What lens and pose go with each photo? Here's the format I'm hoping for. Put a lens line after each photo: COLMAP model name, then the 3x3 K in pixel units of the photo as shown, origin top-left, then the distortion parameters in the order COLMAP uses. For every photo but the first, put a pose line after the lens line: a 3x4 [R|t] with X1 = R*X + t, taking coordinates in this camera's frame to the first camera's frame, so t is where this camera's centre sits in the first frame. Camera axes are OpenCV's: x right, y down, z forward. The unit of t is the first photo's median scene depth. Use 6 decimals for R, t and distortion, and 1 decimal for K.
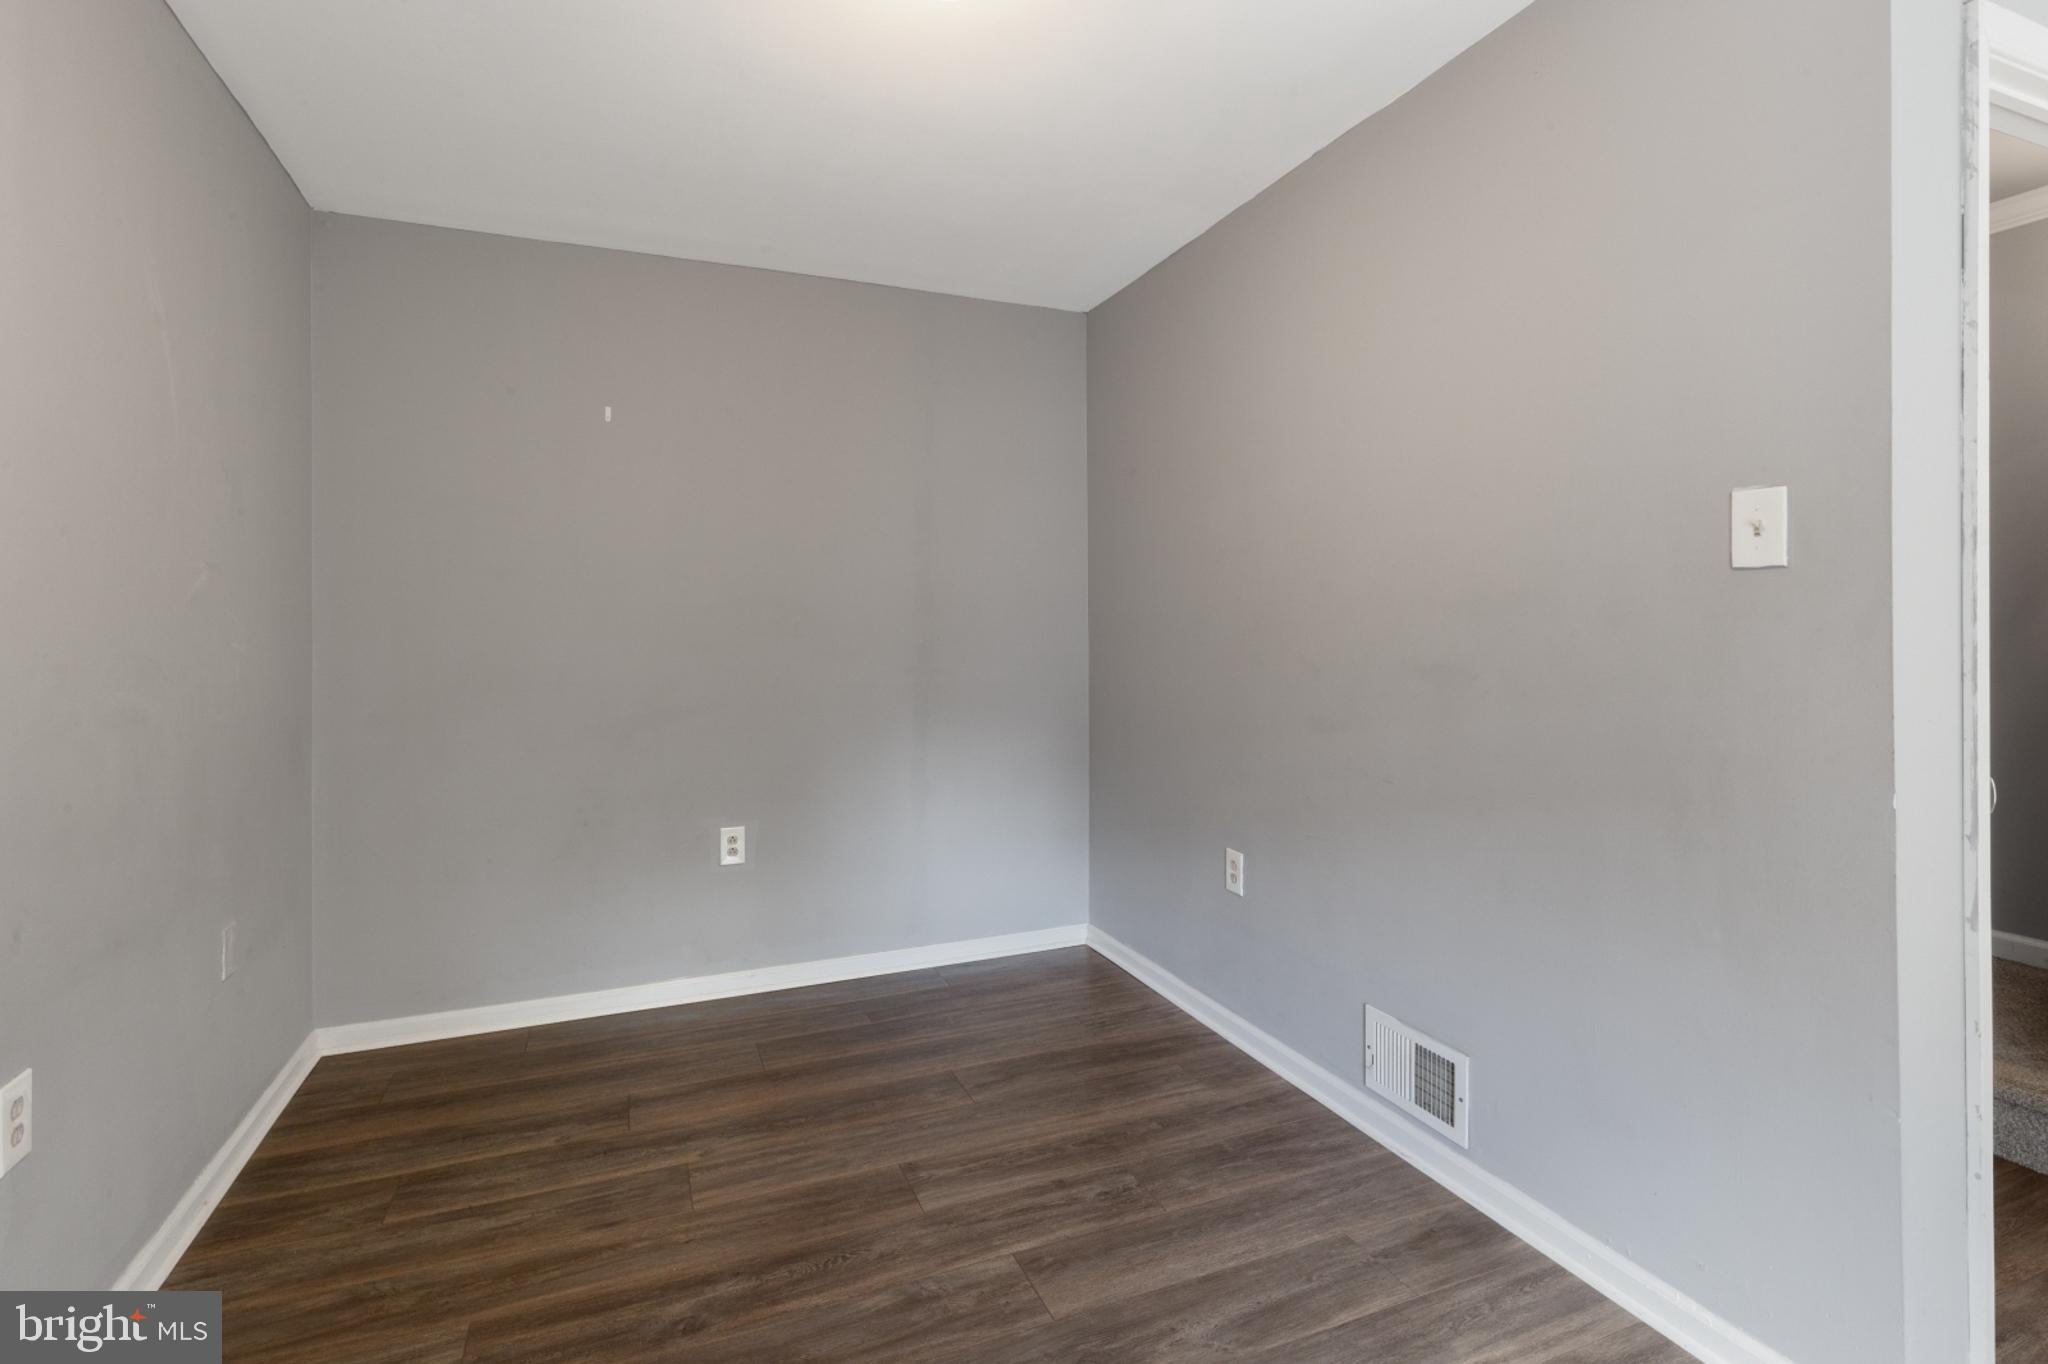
lens RADIAL K [[954.8, 0, 1021.8], [0, 954.8, 623.7], [0, 0, 1]] dist [0.002117, -0.000359]
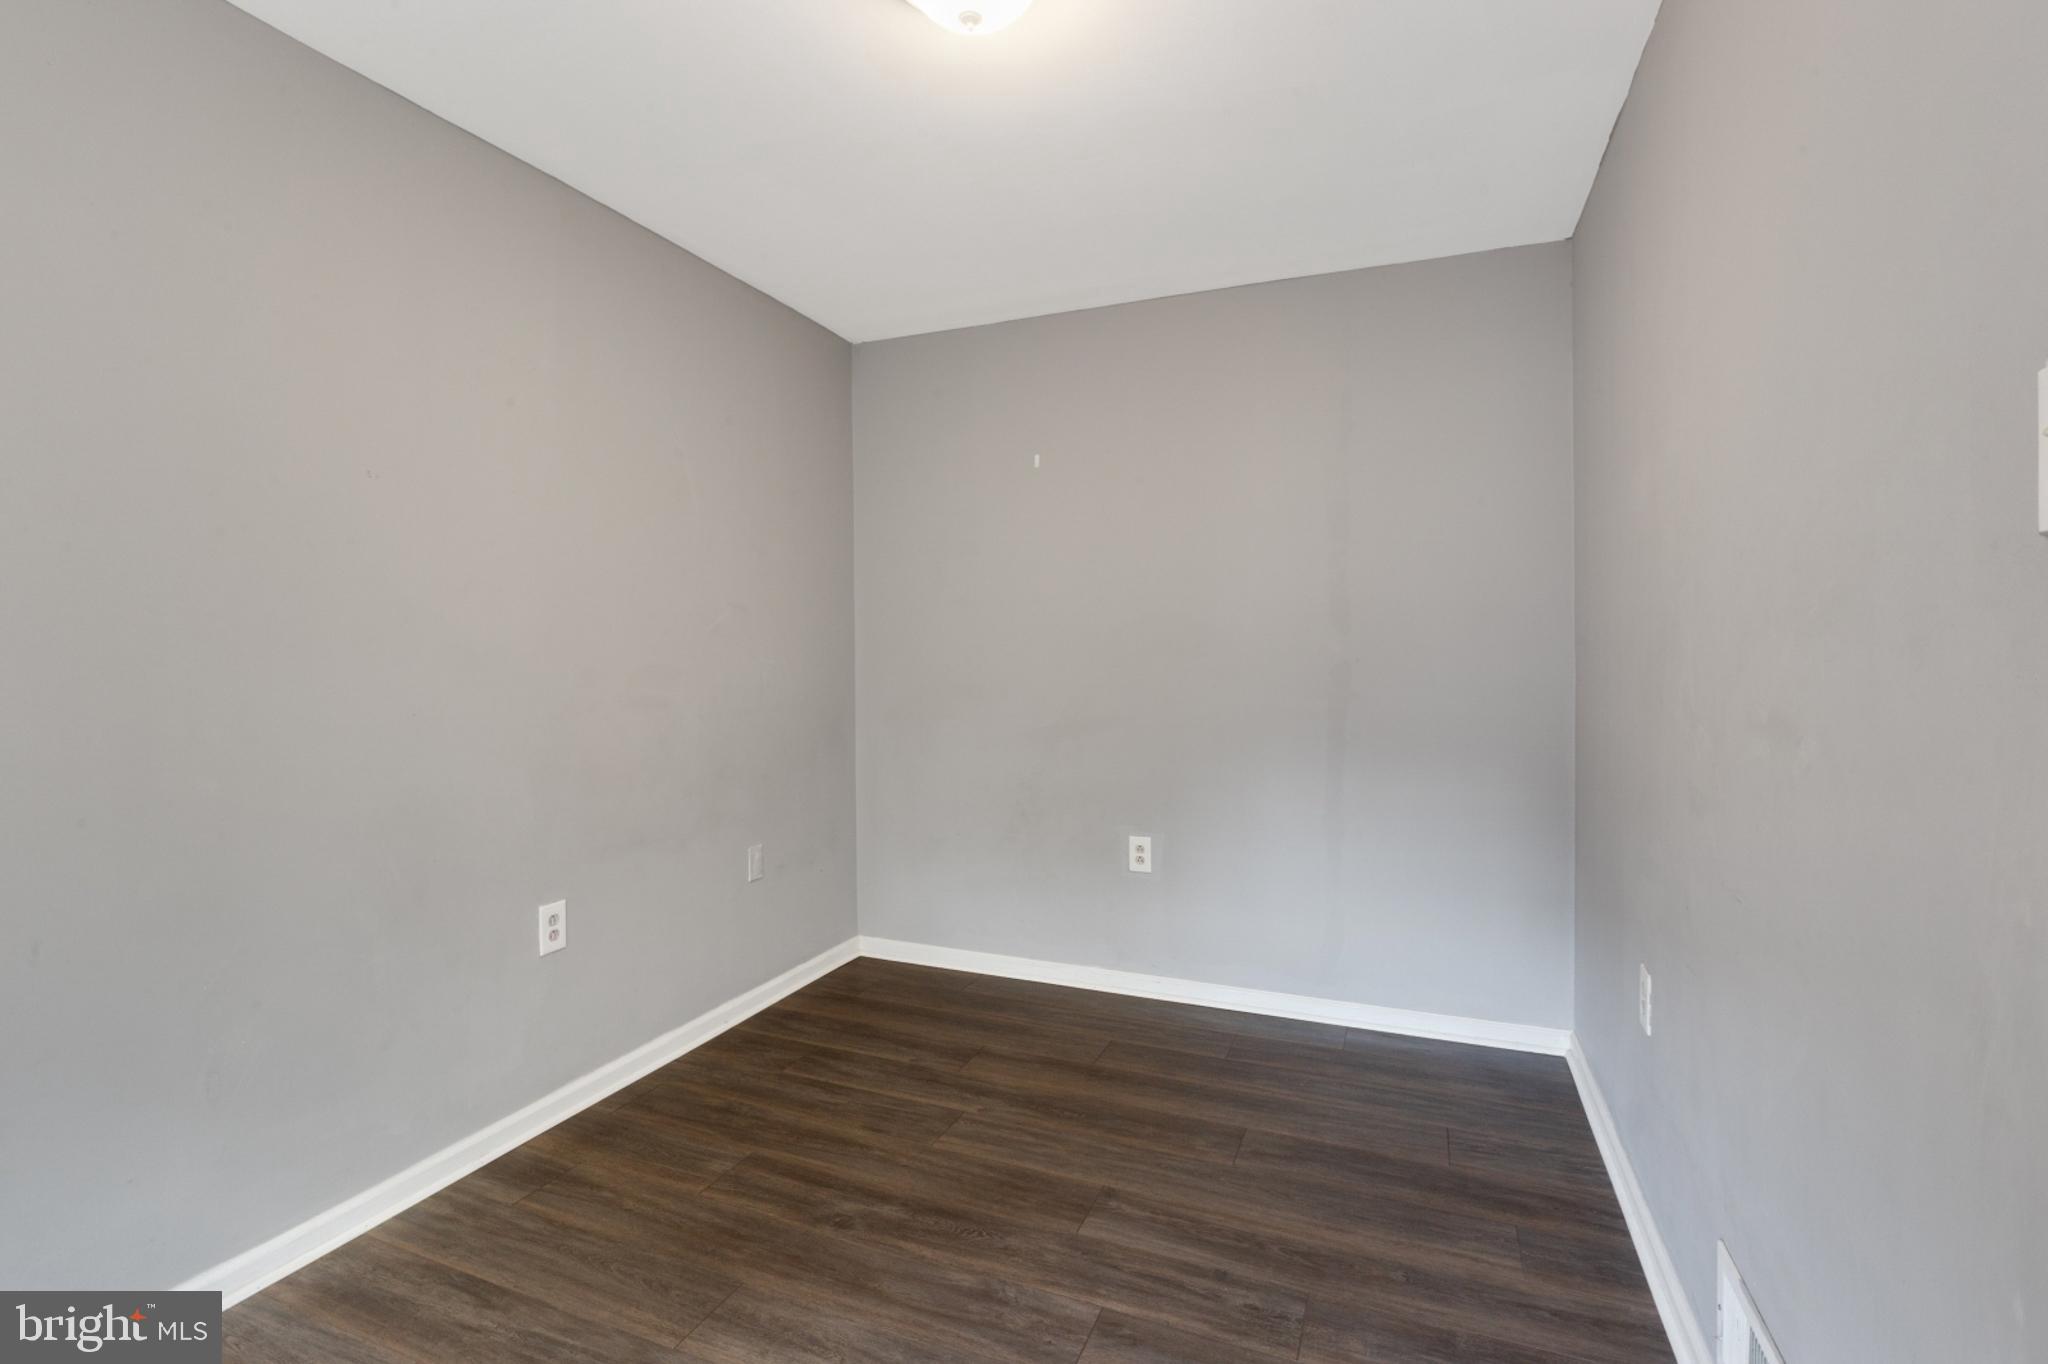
lens RADIAL K [[961.5, 0, 1017.9], [0, 961.5, 654.5], [0, 0, 1]] dist [0.003452, -0.009191]
pose [[0.703866, 0.009554, -0.710268, 0.515559], [0.000726, 0.999899, 0.014169, -0.004720], [0.710332, -0.010488, 0.703788, 0.231835]]
